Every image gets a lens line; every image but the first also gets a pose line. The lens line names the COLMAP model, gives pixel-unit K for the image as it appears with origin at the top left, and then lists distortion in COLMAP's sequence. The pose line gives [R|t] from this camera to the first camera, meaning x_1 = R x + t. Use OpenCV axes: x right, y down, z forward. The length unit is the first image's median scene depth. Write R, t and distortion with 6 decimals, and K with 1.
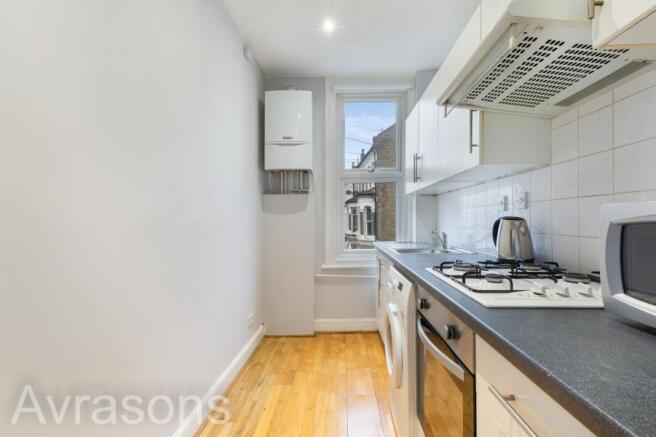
lens RADIAL K [[303.1, 0, 330.4], [0, 303.1, 216.0], [0, 0, 1]] dist [0.003796, -0.000649]
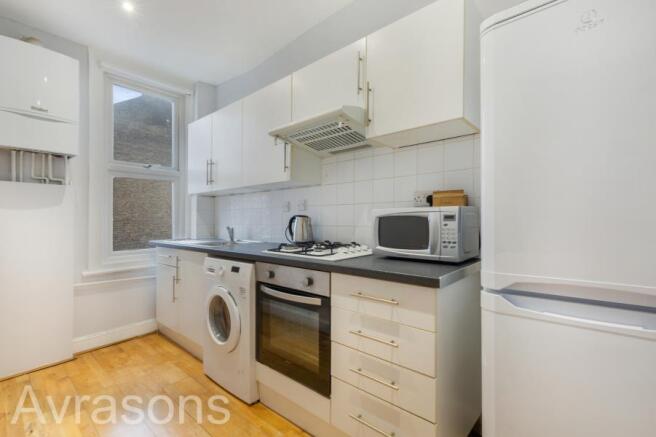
lens RADIAL K [[303.1, 0, 326.2], [0, 303.1, 219.5], [0, 0, 1]] dist [0.003796, -0.000649]
pose [[0.623809, 0.002304, 0.781573, -0.289420], [-0.010234, 0.999934, 0.005221, 0.007823], [-0.781510, -0.011255, 0.623791, -0.043604]]
